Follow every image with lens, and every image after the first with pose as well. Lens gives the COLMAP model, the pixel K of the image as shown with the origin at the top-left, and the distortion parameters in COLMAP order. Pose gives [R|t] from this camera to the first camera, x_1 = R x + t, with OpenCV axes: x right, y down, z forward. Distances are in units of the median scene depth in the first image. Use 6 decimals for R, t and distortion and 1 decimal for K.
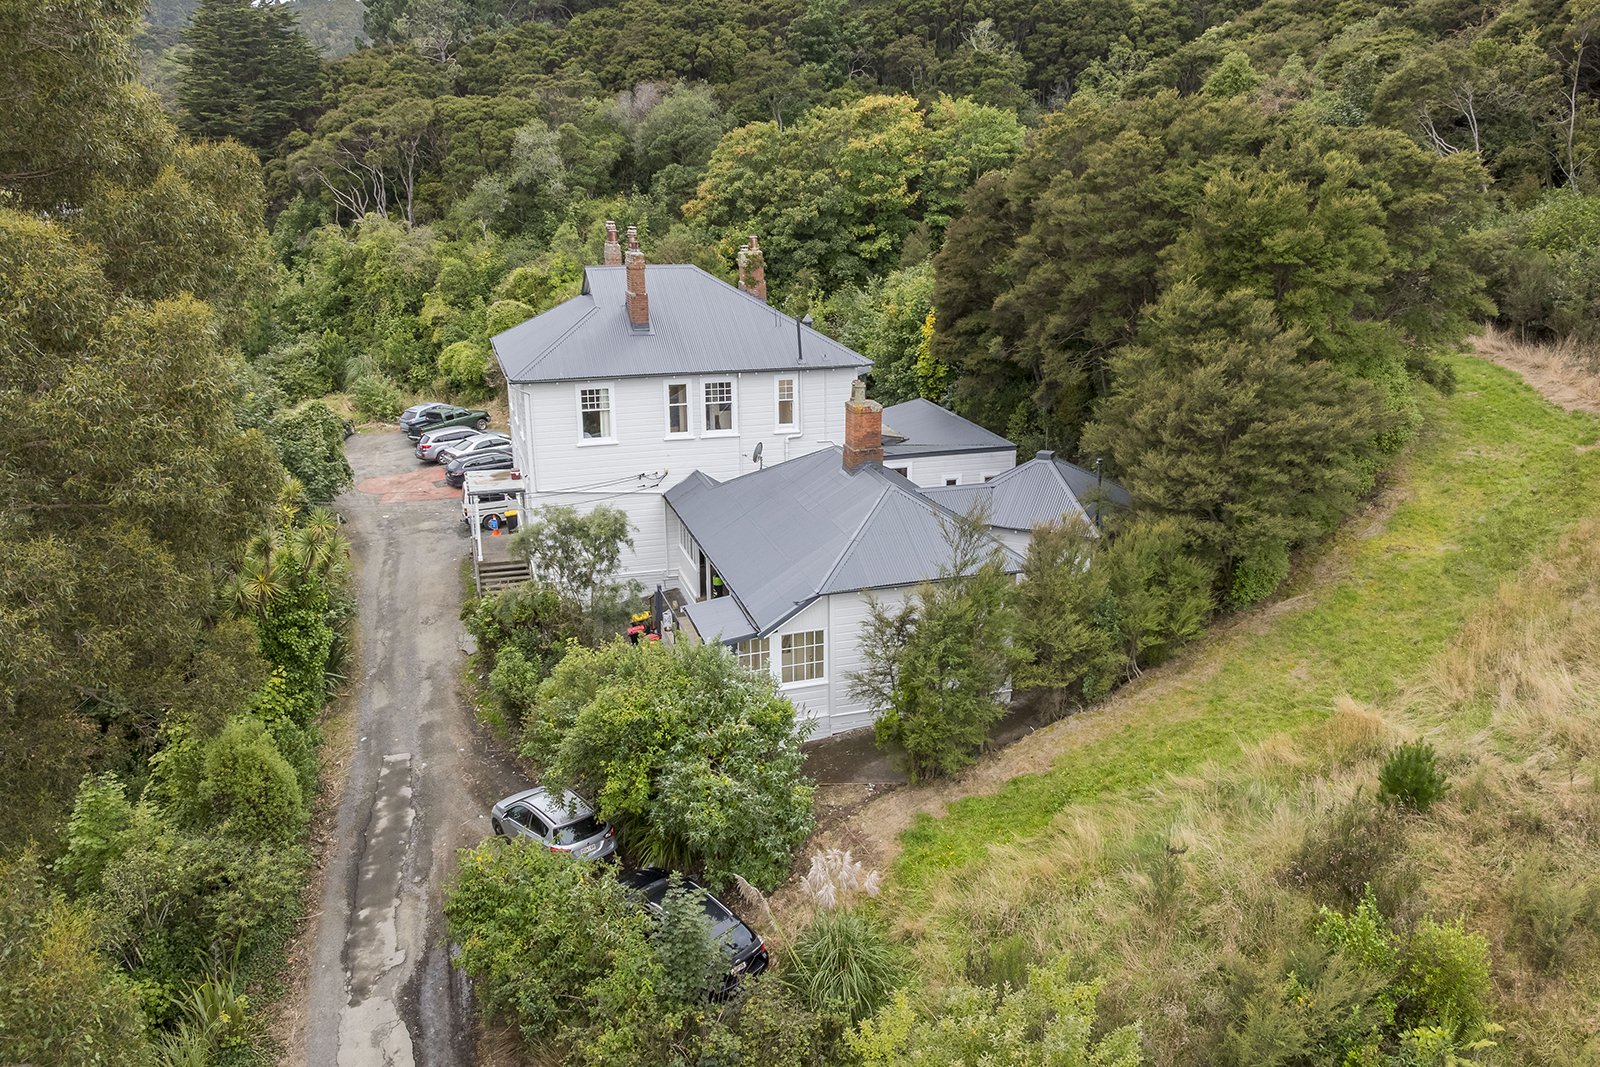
lens RADIAL K [[1146.2, 0, 802.4], [0, 1146.2, 531.7], [0, 0, 1]] dist [-0.058920, 0.026672]
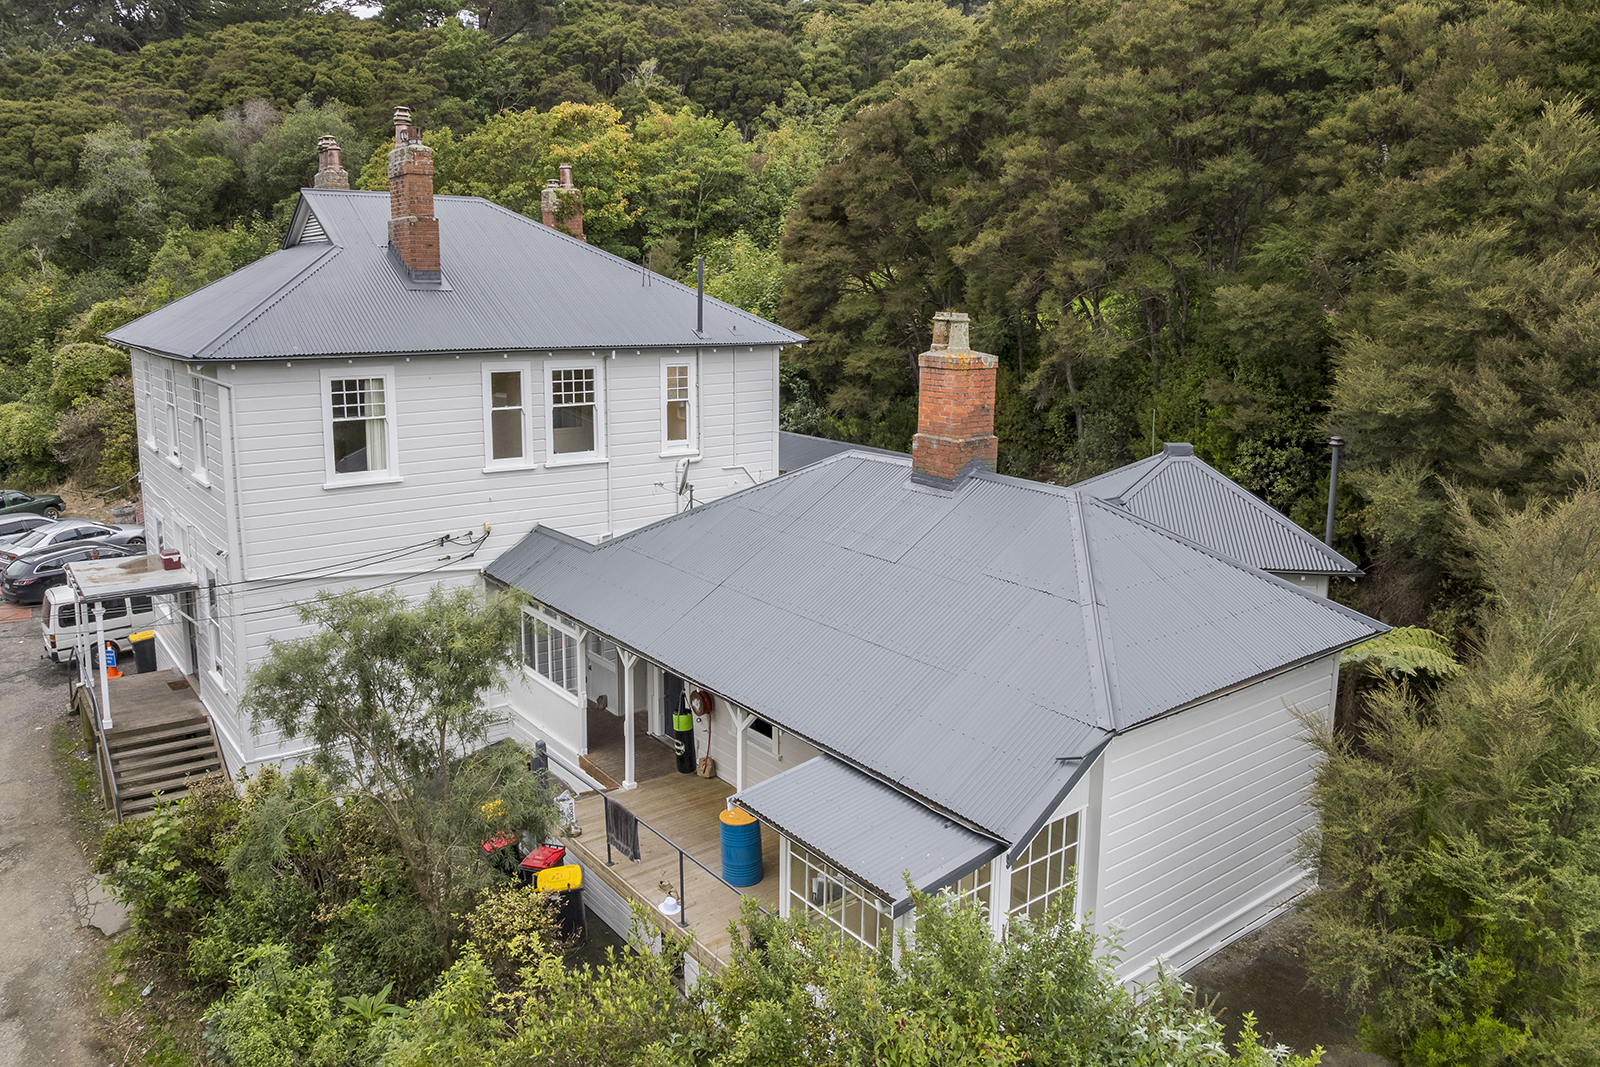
lens RADIAL K [[1146.2, 0, 787.7], [0, 1146.2, 470.8], [0, 0, 1]] dist [-0.058920, 0.026672]
pose [[0.942769, -0.046944, 0.330126, -0.078030], [0.090676, 0.988824, -0.118340, -0.000868], [-0.320881, 0.141502, 0.936489, 0.205550]]
